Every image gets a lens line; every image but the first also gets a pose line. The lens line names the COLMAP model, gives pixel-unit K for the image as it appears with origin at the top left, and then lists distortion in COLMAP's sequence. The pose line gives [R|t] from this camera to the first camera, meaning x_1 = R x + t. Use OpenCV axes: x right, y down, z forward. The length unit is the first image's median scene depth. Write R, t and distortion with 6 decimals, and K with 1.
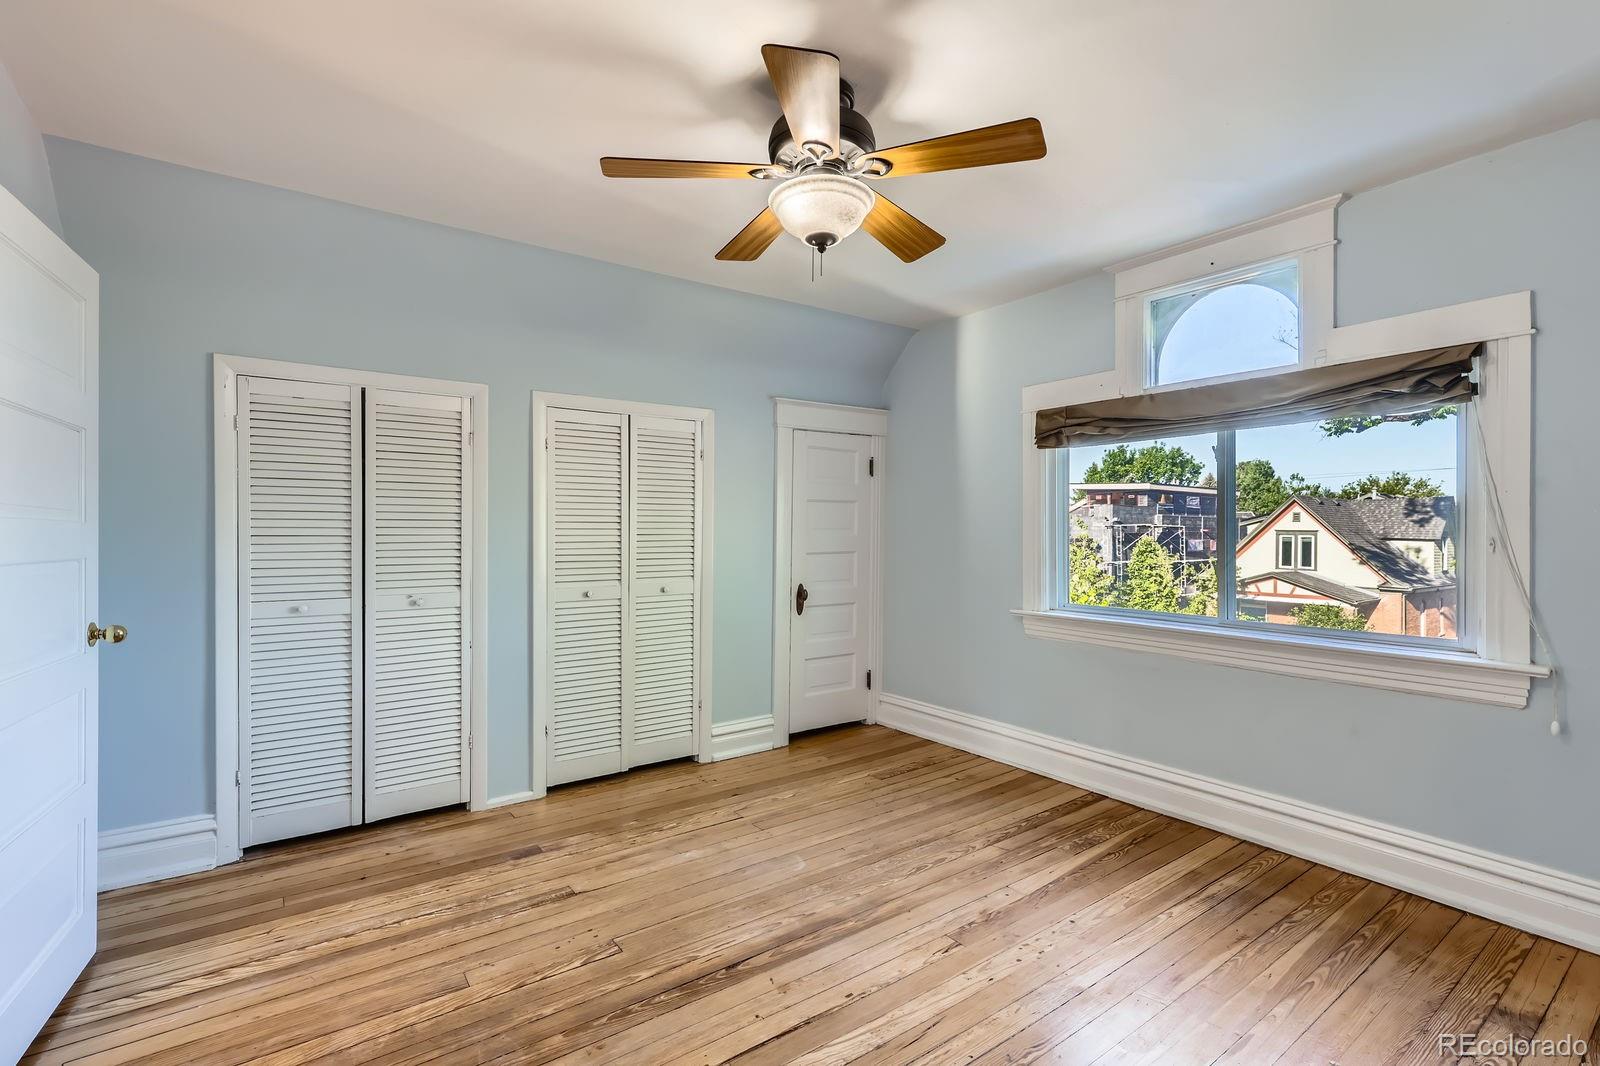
lens RADIAL K [[726.3, 0, 808.9], [0, 726.3, 539.7], [0, 0, 1]] dist [0.007462, -0.000559]
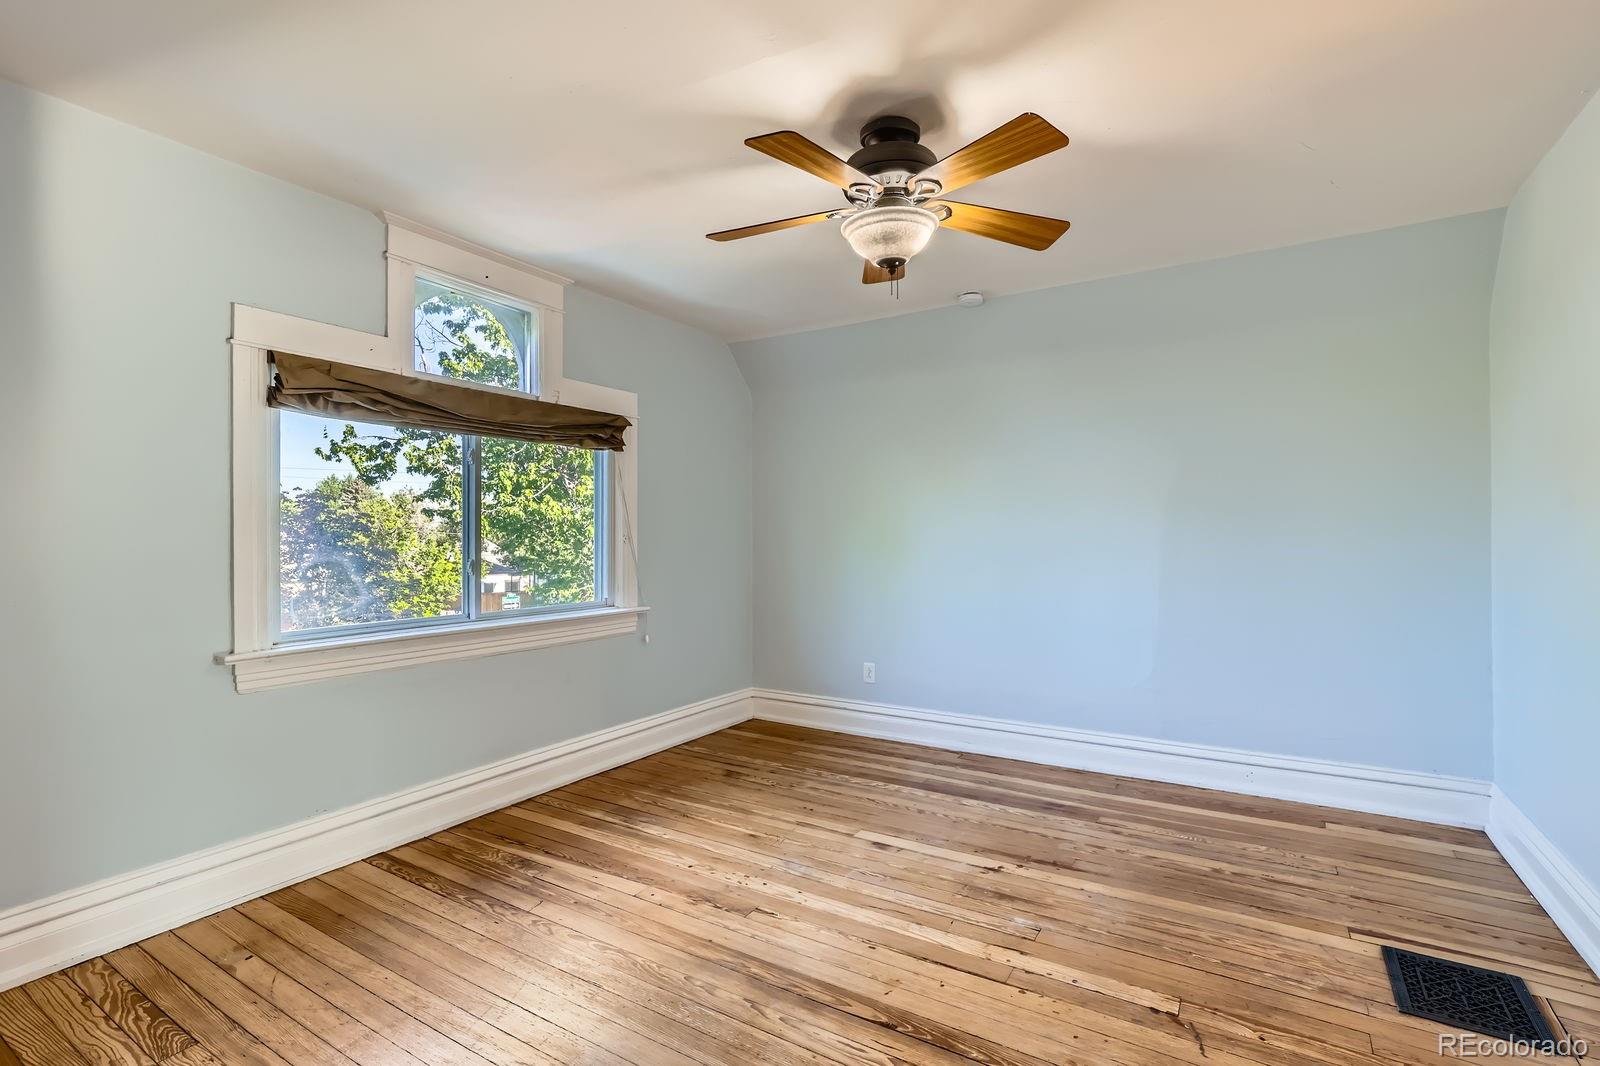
lens RADIAL K [[745.6, 0, 796.5], [0, 745.6, 537.6], [0, 0, 1]] dist [0.003286, -0.000467]
pose [[-0.370247, -0.004963, 0.928920, -0.634012], [0.012409, 0.999870, 0.010288, -0.007578], [-0.928851, 0.015336, -0.370137, 1.008449]]
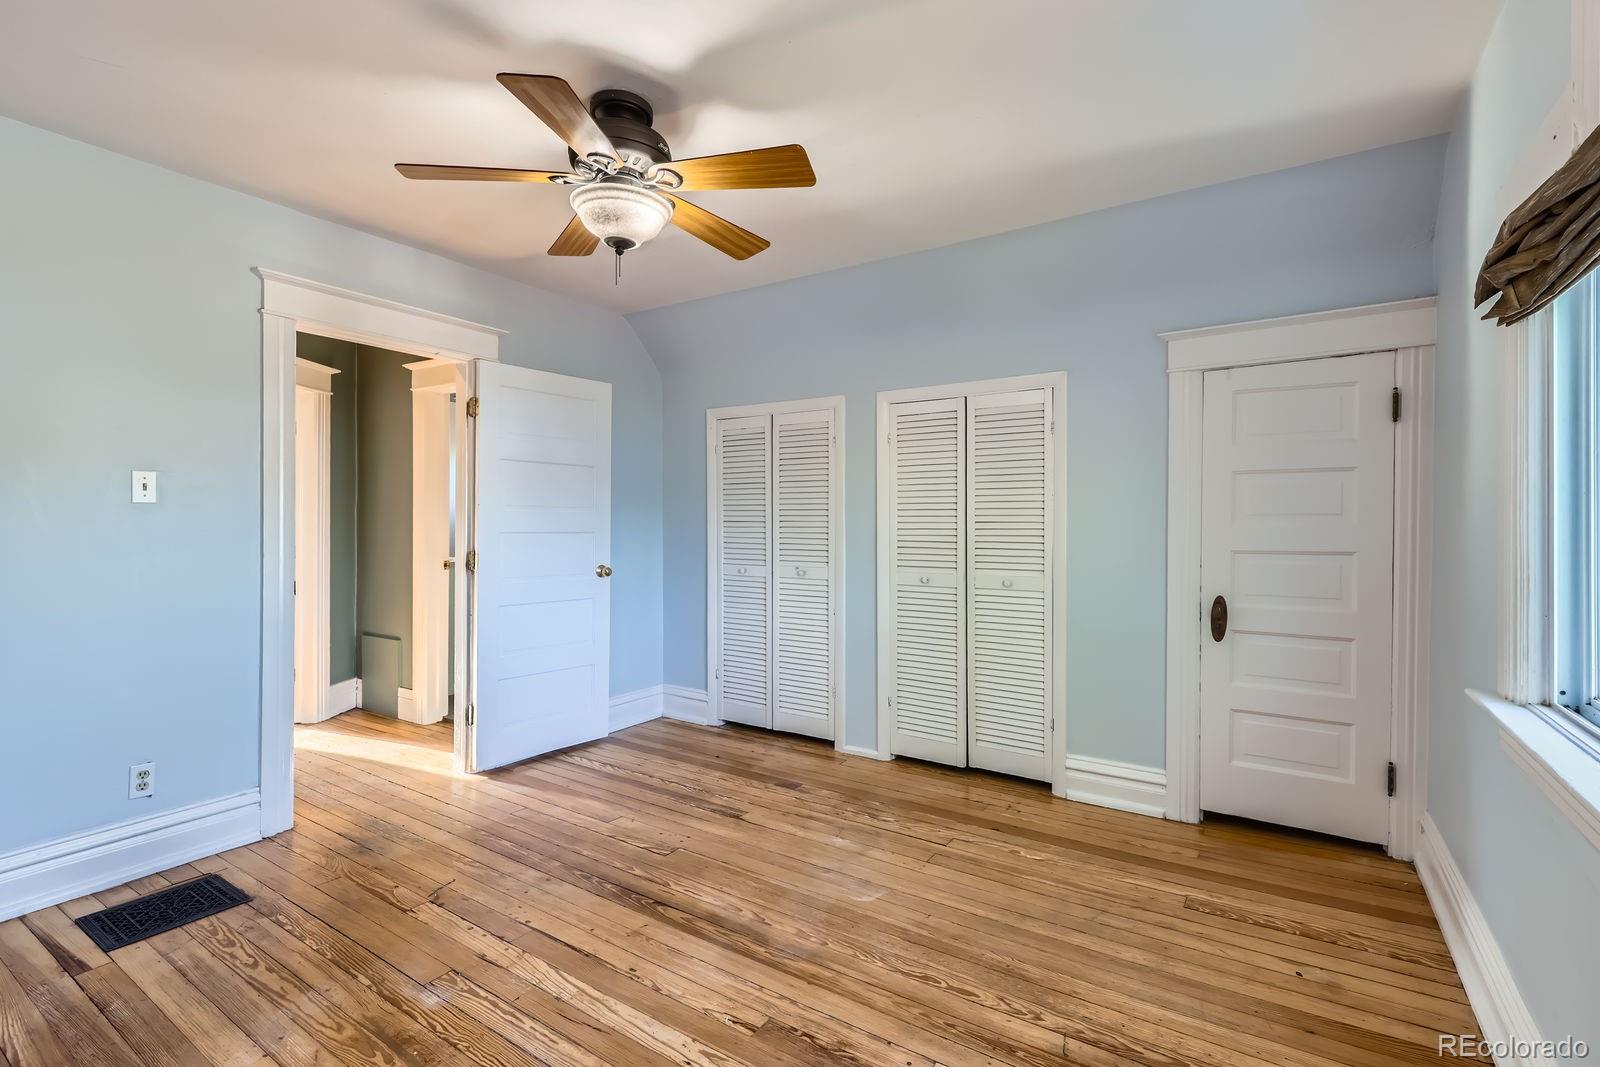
lens RADIAL K [[741.5, 0, 800.0], [0, 741.5, 533.5], [0, 0, 1]] dist [0.007437, -0.000785]
pose [[0.347555, 0.017708, -0.937492, 0.734901], [-0.012603, 0.999820, 0.014213, -0.003931], [0.937575, 0.006876, 0.347715, 0.566260]]
